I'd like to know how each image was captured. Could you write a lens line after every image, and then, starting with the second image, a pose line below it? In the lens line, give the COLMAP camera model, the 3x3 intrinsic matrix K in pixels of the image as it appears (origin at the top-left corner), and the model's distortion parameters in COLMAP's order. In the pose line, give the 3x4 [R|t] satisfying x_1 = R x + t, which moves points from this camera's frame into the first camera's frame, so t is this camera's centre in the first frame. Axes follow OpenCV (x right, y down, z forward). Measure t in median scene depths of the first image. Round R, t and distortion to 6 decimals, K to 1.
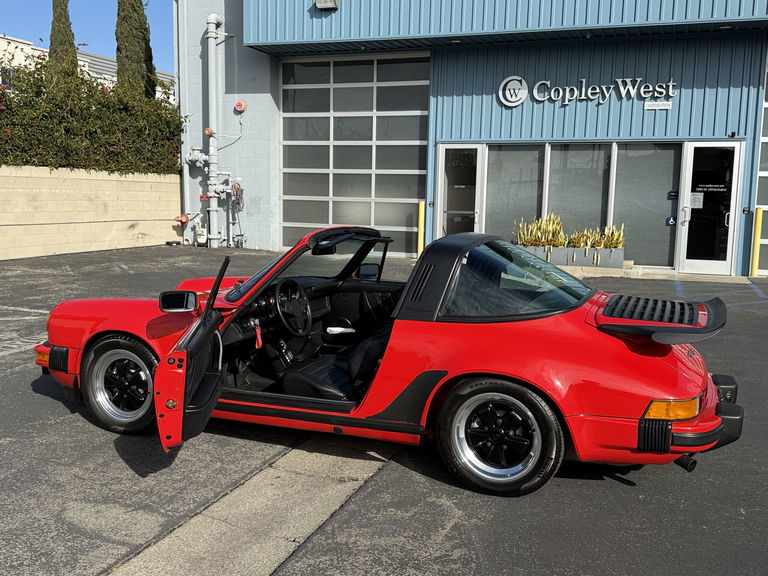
lens RADIAL K [[755.8, 0, 384.0], [0, 755.8, 288.0], [0, 0, 1]] dist [0.174507, -0.408029]
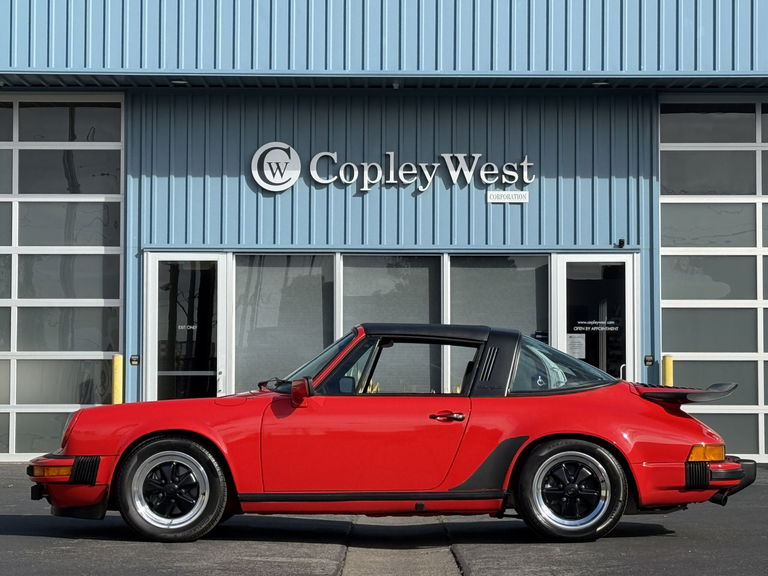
lens RADIAL K [[2055.5, 0, 384.0], [0, 2055.5, 288.0], [0, 0, 1]] dist [0.128310, -0.412465]
pose [[0.935282, 0.001003, 0.353902, -0.325917], [0.061173, 0.984485, -0.164458, 0.103601], [-0.348576, 0.175464, 0.920710, -0.486828]]
